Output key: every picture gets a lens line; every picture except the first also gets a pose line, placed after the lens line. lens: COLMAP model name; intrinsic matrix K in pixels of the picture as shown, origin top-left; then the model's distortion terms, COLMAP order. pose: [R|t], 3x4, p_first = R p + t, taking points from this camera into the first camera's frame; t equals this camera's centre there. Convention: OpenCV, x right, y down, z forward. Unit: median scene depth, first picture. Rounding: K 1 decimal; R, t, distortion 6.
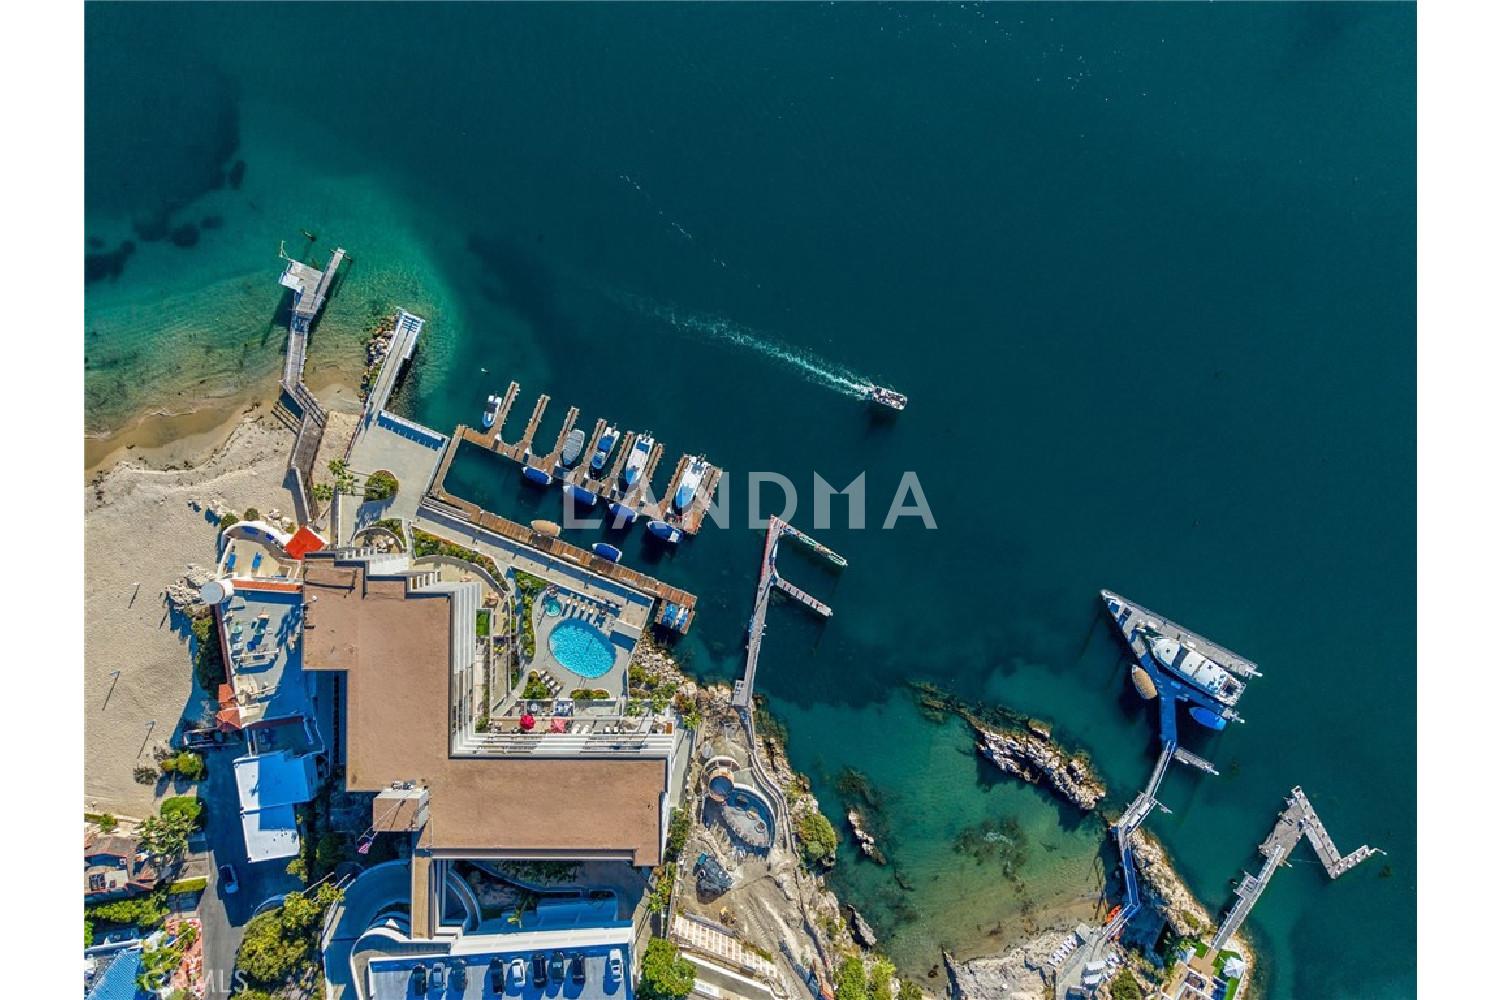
lens RADIAL K [[1038.2, 0, 752.3], [0, 1038.2, 494.2], [0, 0, 1]] dist [0.027851, -0.021745]
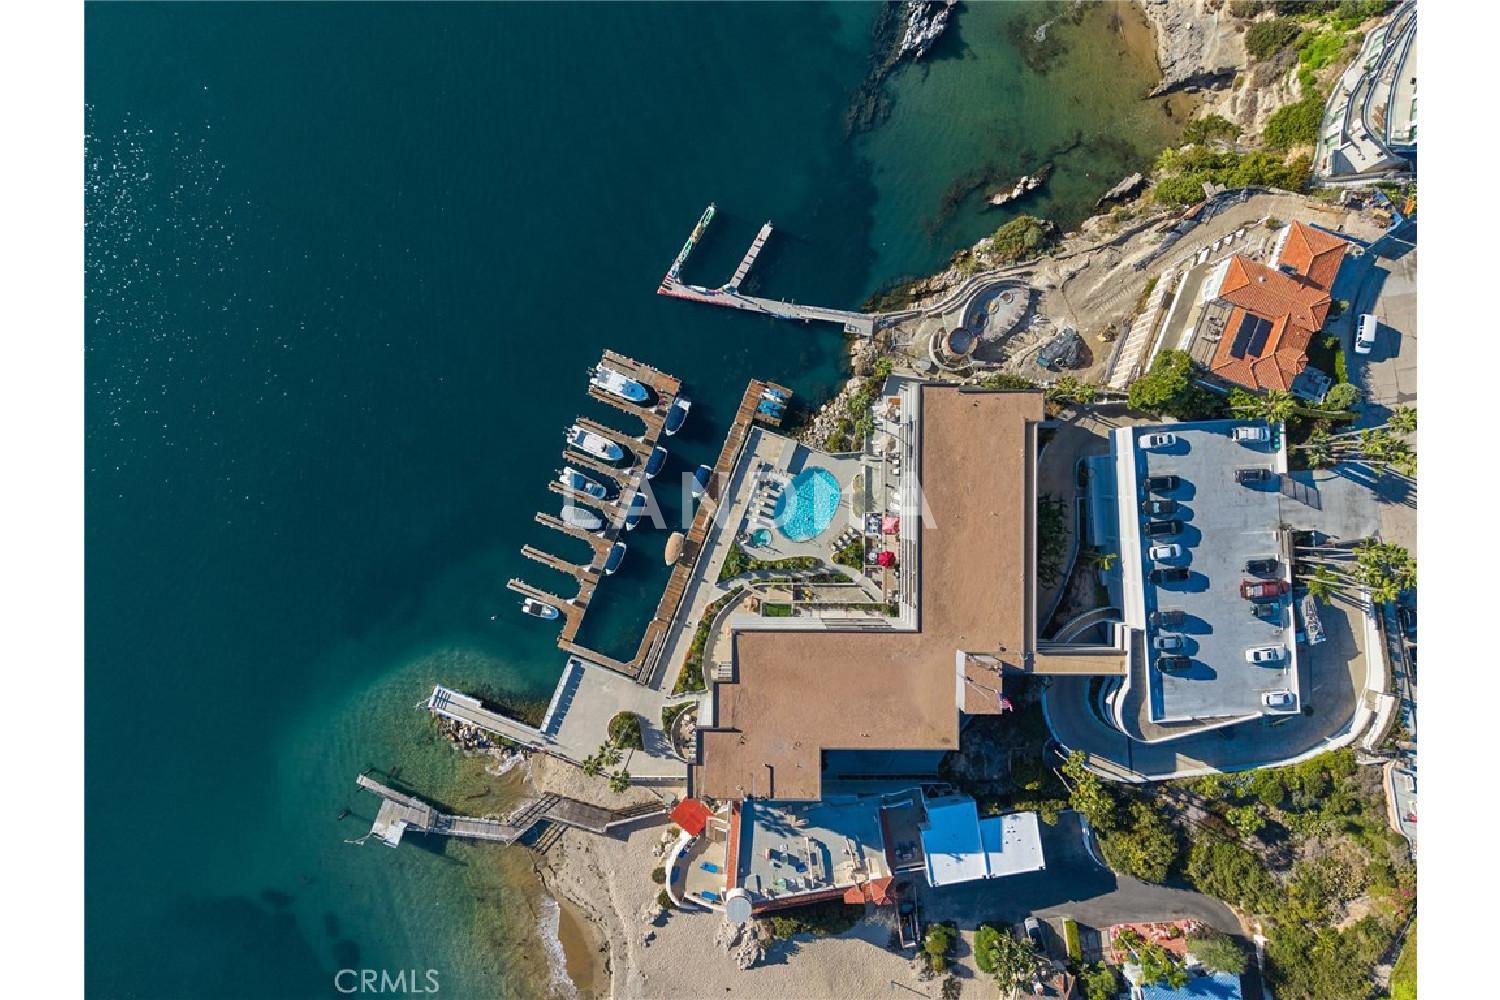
lens RADIAL K [[1038.2, 0, 748.9], [0, 1038.2, 501.4], [0, 0, 1]] dist [0.027851, -0.021745]
pose [[-0.005094, -0.999901, -0.013152, -0.150570], [0.999928, -0.005236, 0.010833, 0.089232], [-0.010901, -0.013096, 0.999855, 0.116295]]
